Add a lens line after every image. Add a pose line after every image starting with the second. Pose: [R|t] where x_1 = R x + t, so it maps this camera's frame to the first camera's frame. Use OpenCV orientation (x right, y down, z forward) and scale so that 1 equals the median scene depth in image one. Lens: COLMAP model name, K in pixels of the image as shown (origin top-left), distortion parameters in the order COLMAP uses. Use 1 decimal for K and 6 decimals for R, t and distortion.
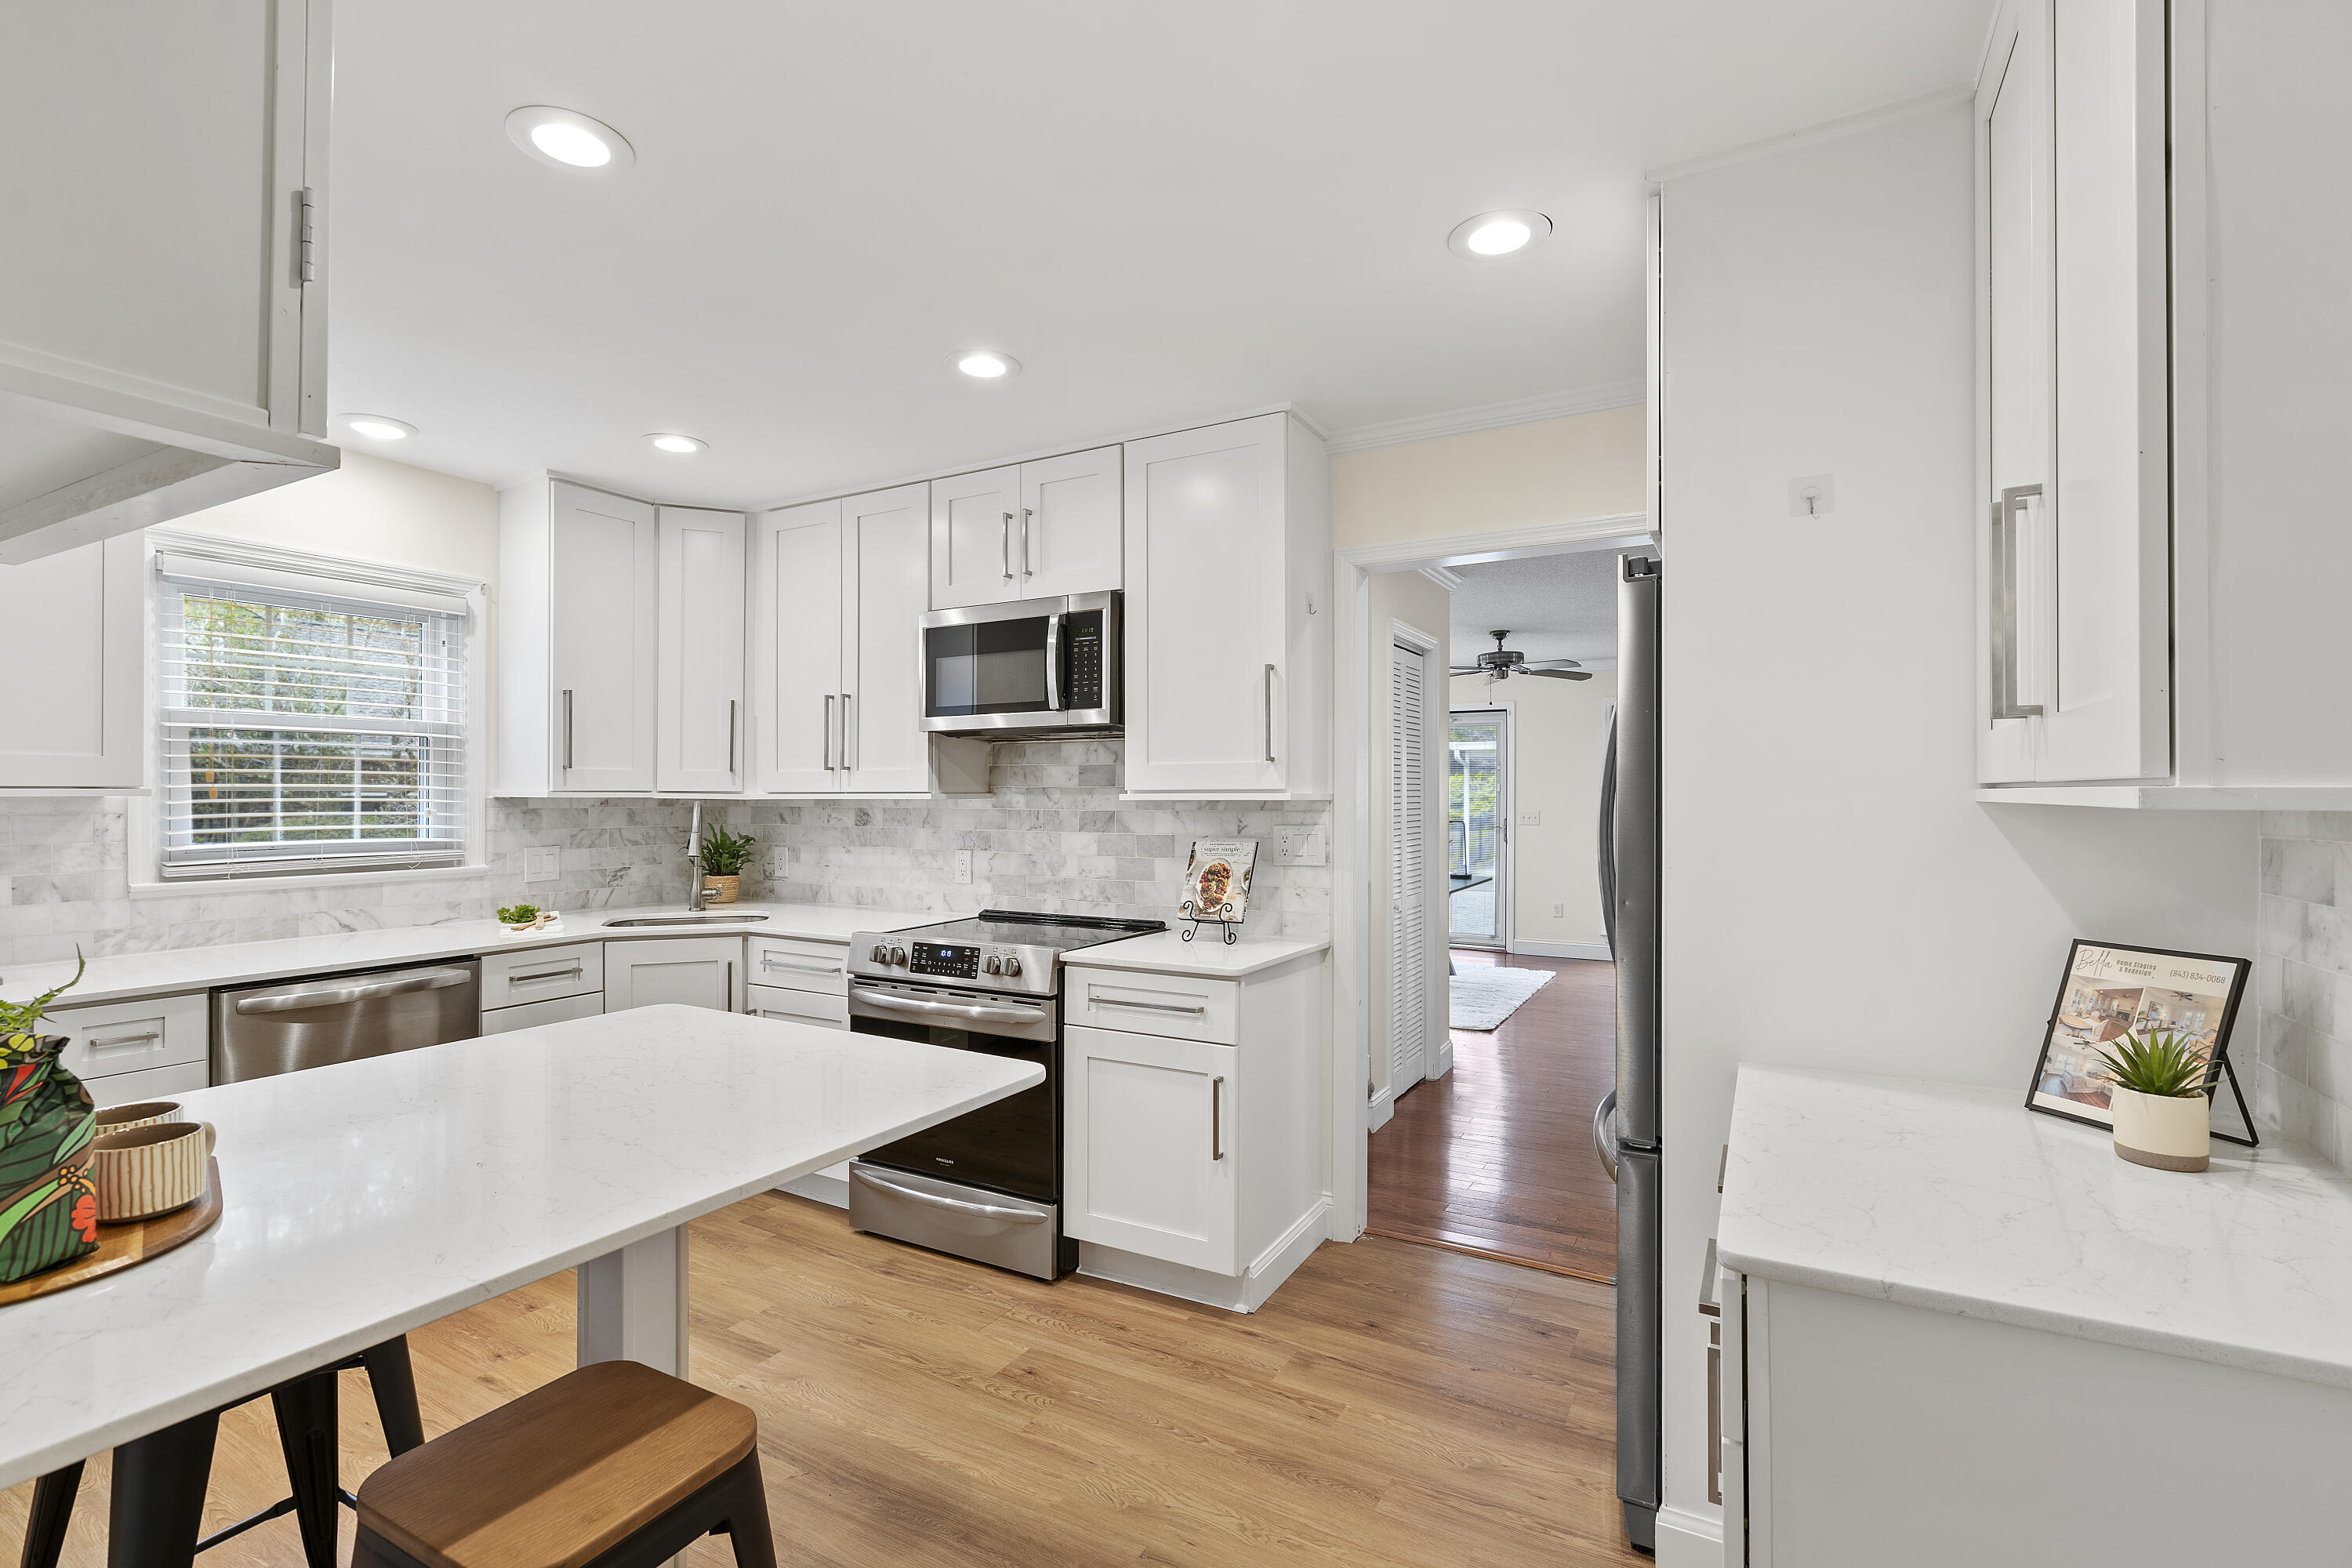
lens RADIAL K [[1063.6, 0, 1172.3], [0, 1063.6, 784.3], [0, 0, 1]] dist [-0.007432, -0.001078]
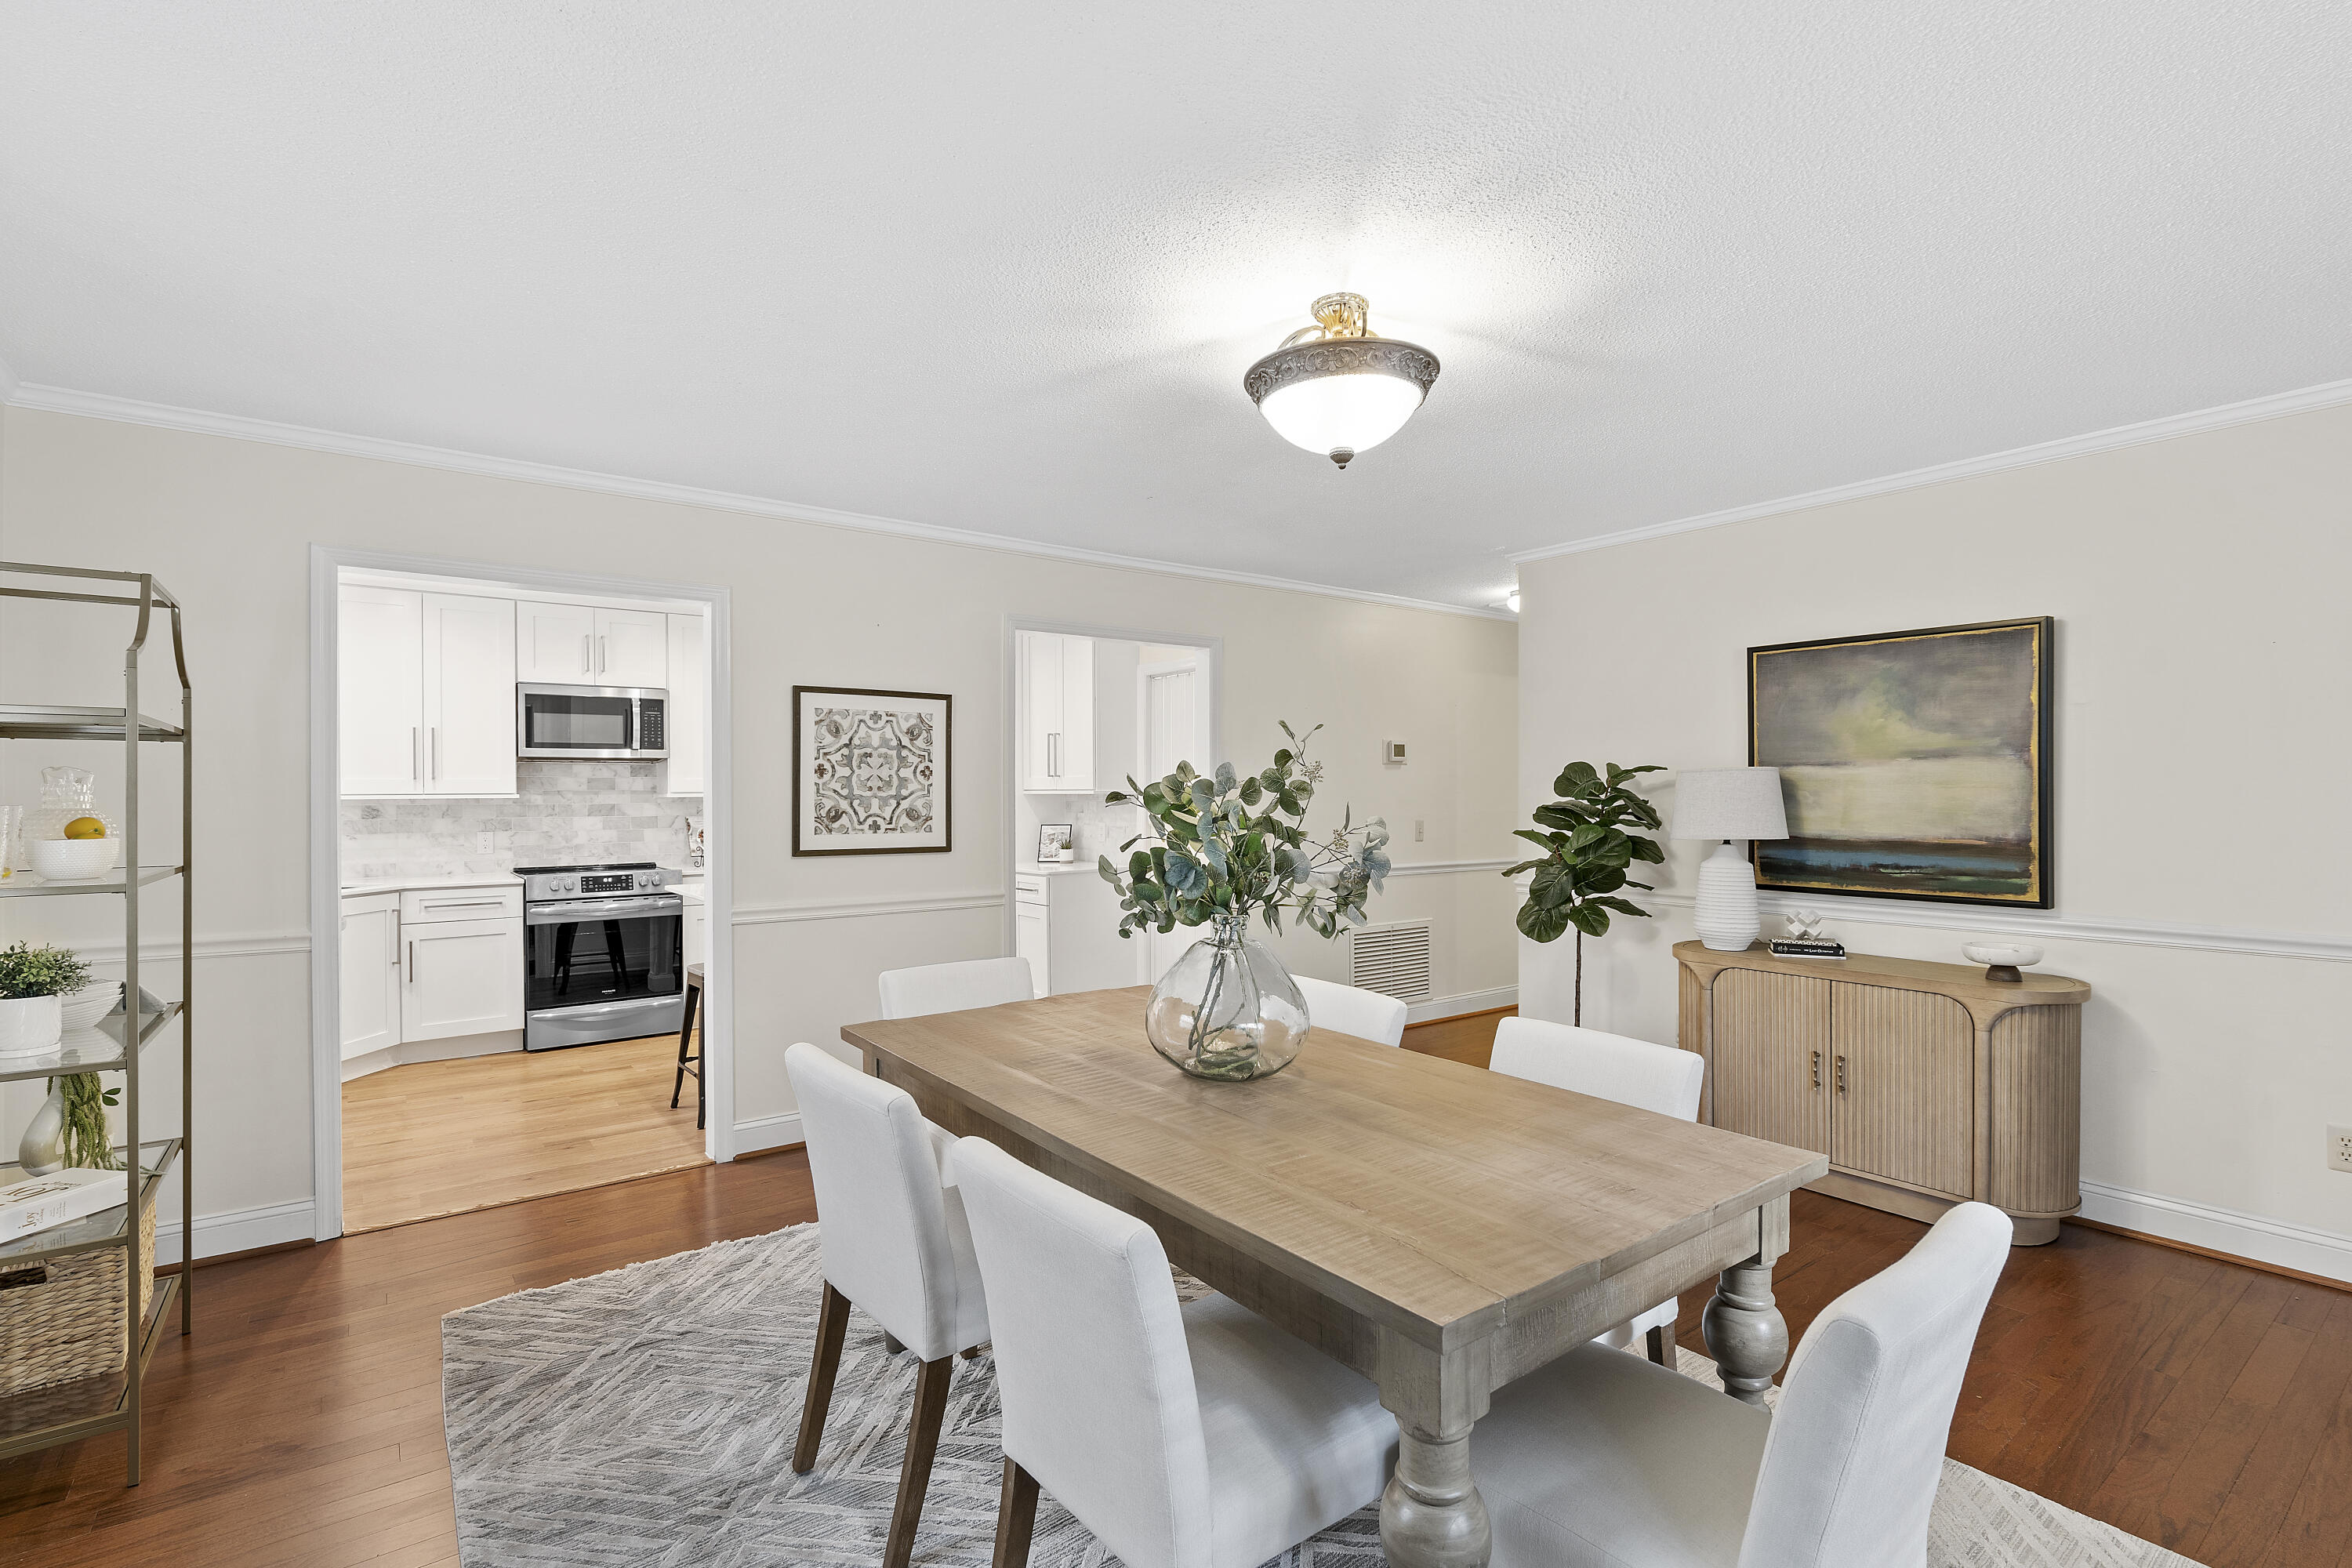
lens RADIAL K [[1063.6, 0, 1172.5], [0, 1063.6, 788.0], [0, 0, 1]] dist [-0.007432, -0.001078]
pose [[0.401028, -0.001521, 0.916064, -1.269739], [-0.004086, 0.999986, 0.003449, -0.011023], [-0.916057, -0.005127, 0.401016, -0.549114]]
